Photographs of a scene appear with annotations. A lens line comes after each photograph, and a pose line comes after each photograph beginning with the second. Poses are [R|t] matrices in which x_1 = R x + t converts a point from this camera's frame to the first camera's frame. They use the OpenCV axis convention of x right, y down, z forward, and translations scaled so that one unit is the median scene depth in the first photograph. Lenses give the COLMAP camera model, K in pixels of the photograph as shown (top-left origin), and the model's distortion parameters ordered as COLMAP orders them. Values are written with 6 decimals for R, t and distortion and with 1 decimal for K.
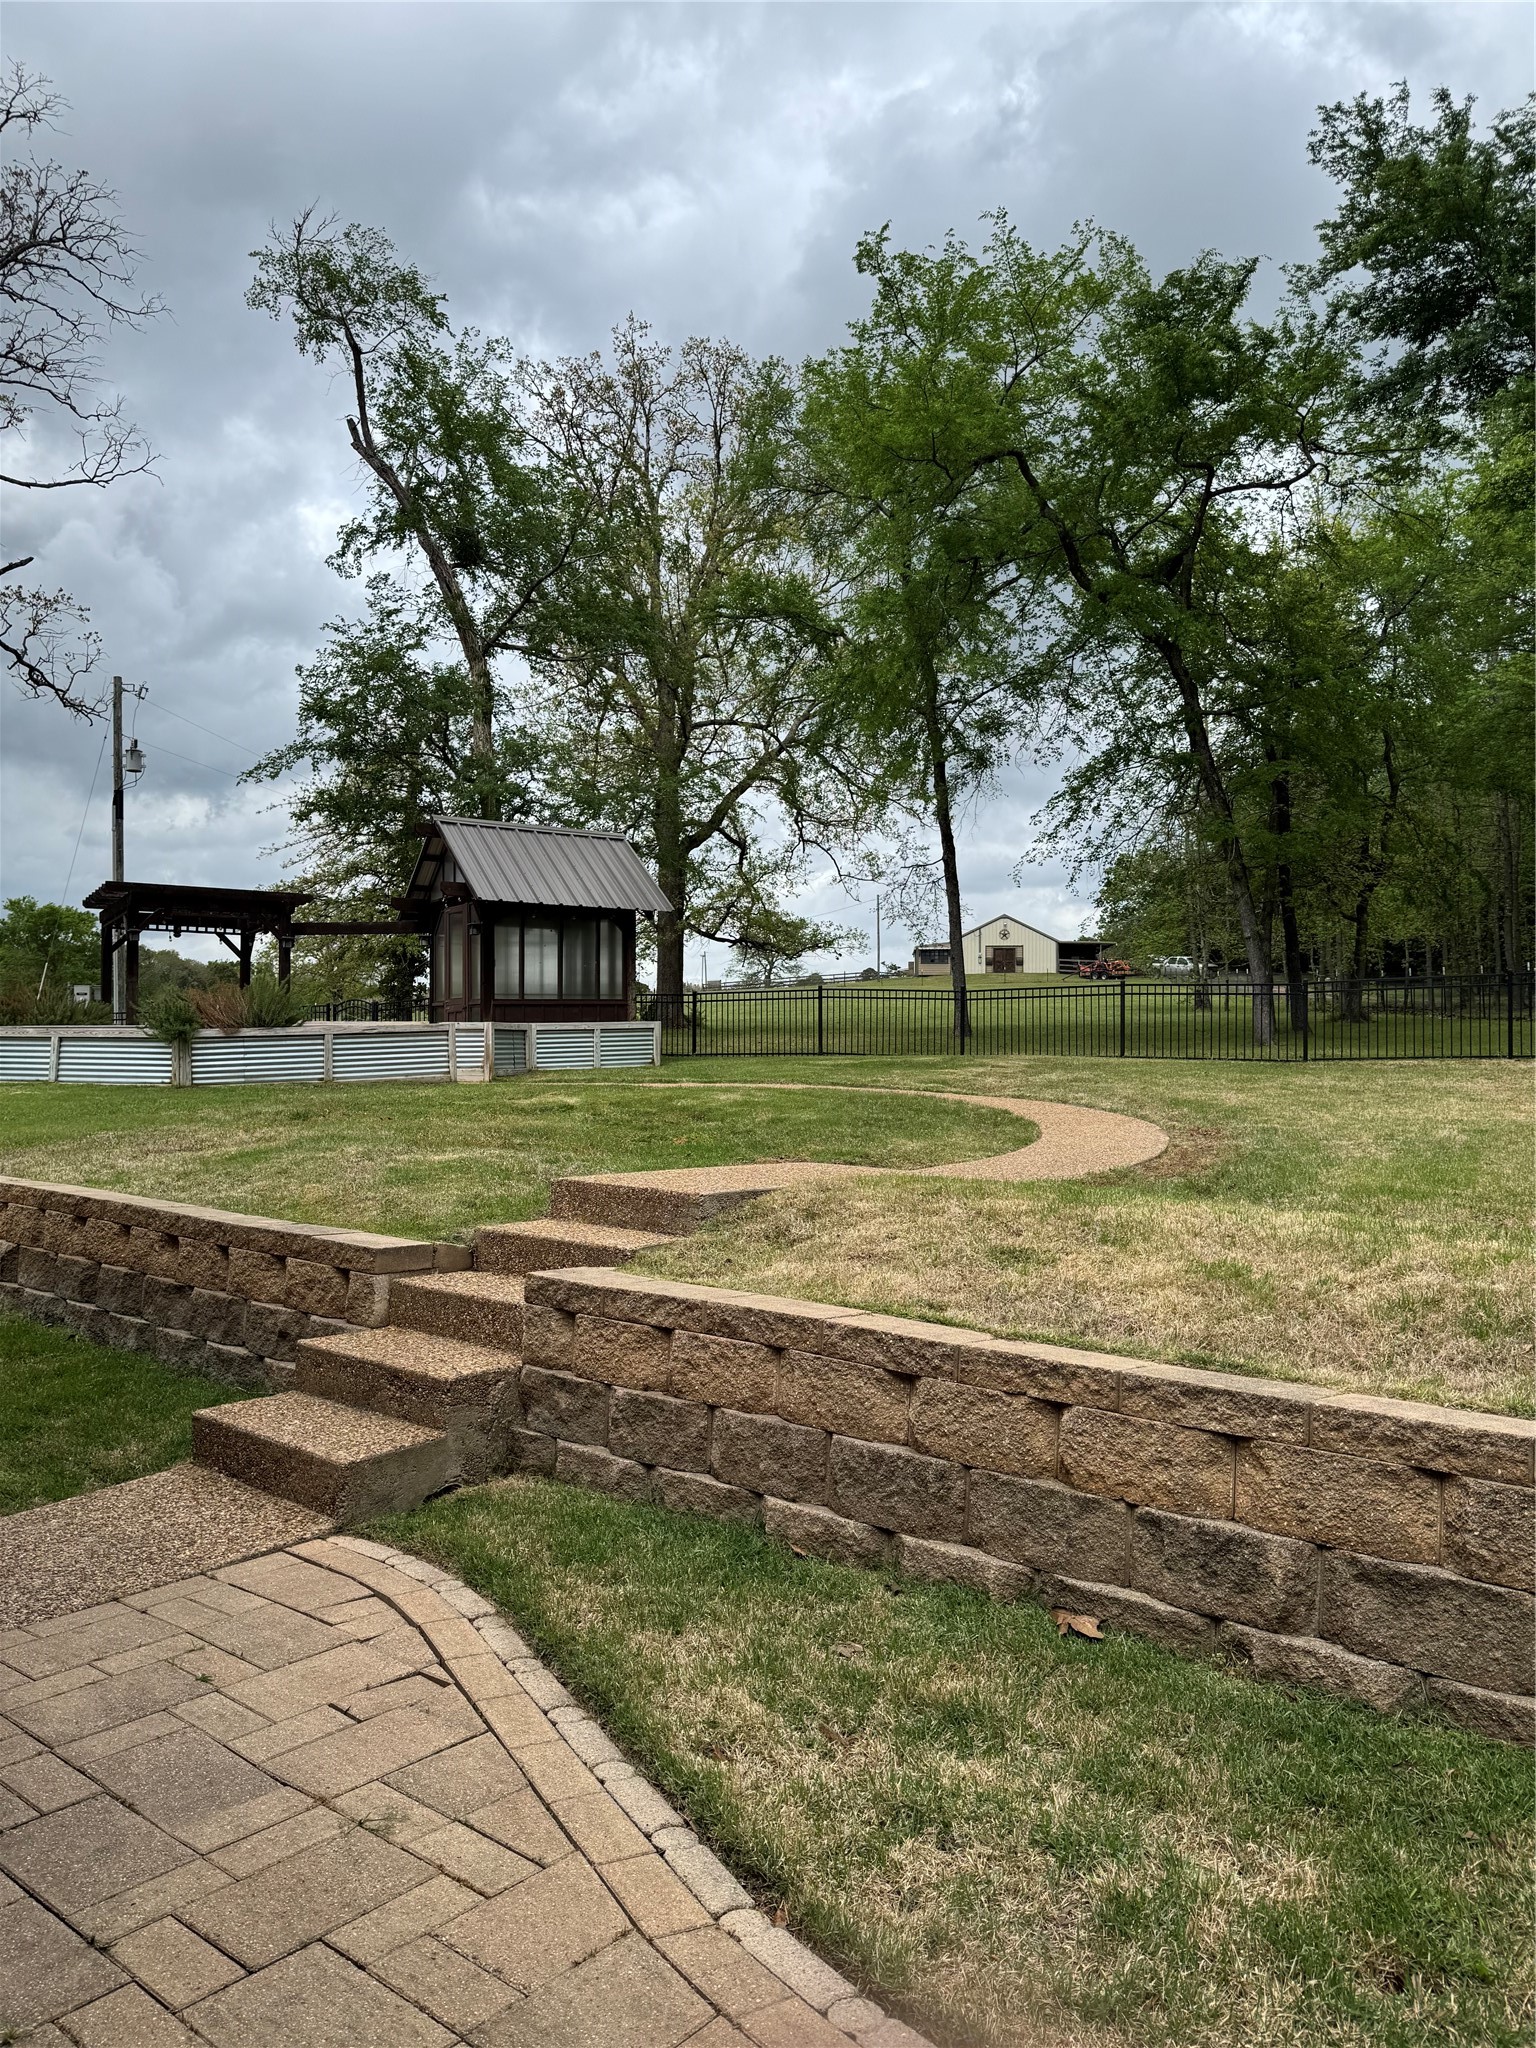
lens RADIAL K [[1469.3, 0, 769.8], [0, 1469.3, 1027.3], [0, 0, 1]] dist [0.049327, 0.000020]
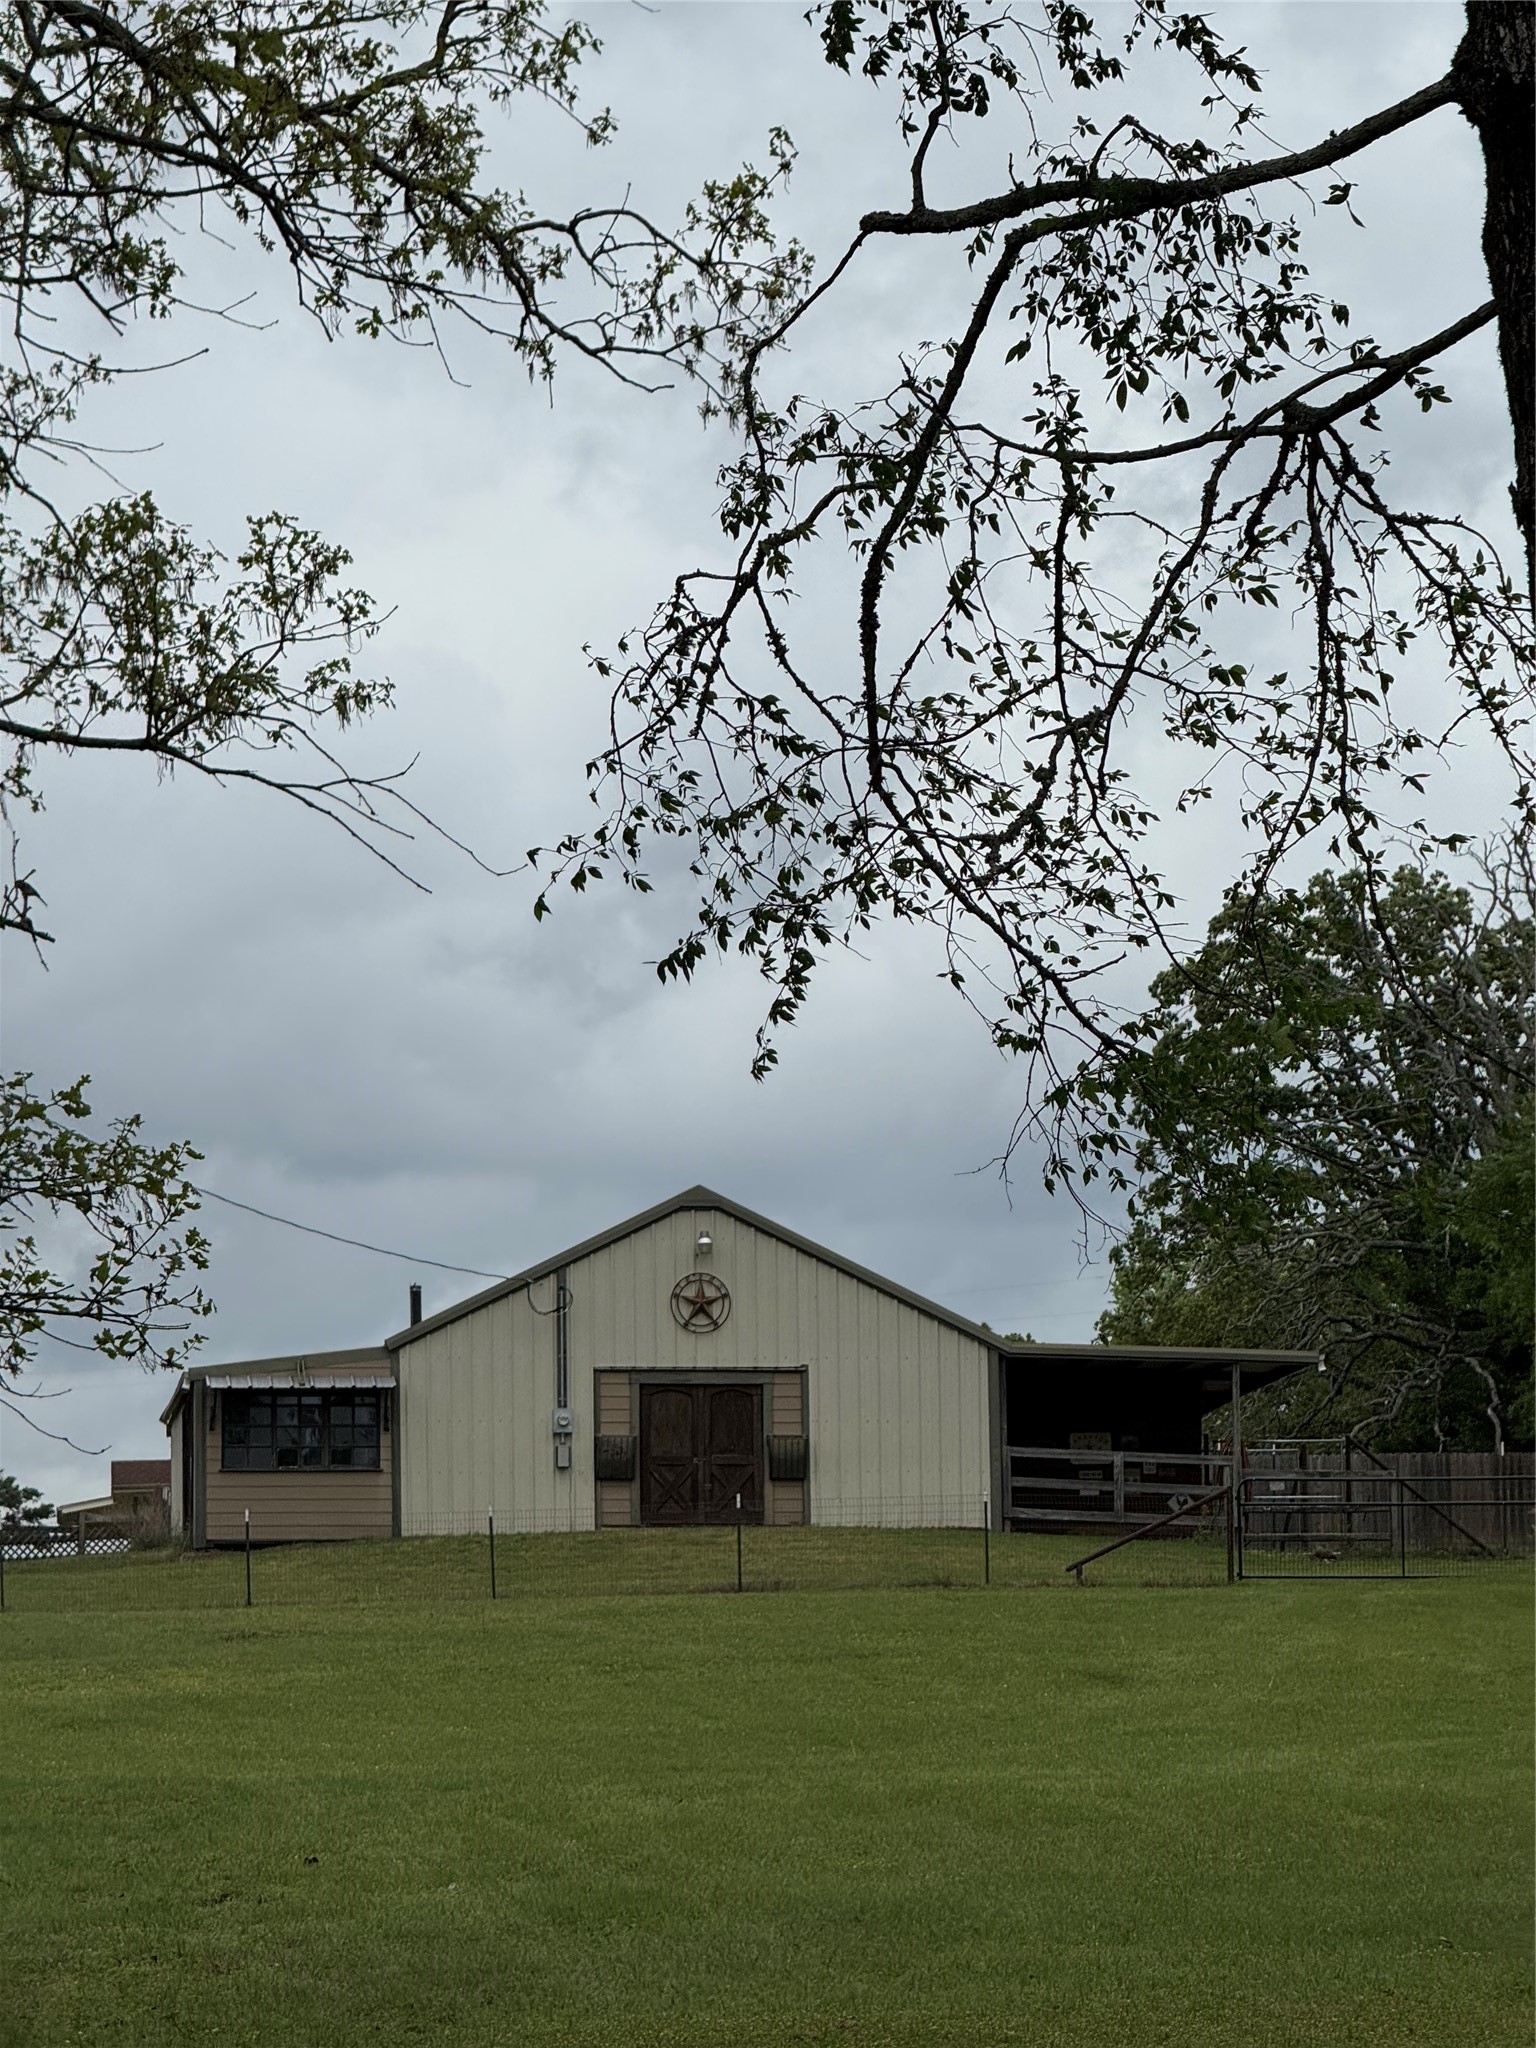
lens RADIAL K [[7149.4, 0, 768.4], [0, 7149.4, 1023.9], [0, 0, 1]] dist [0.240988, 0.000000]
pose [[0.981189, 0.009833, 0.192798, 0.004052], [0.010460, 0.994527, -0.103955, -0.008199], [-0.192765, 0.104016, 0.975716, 0.169897]]
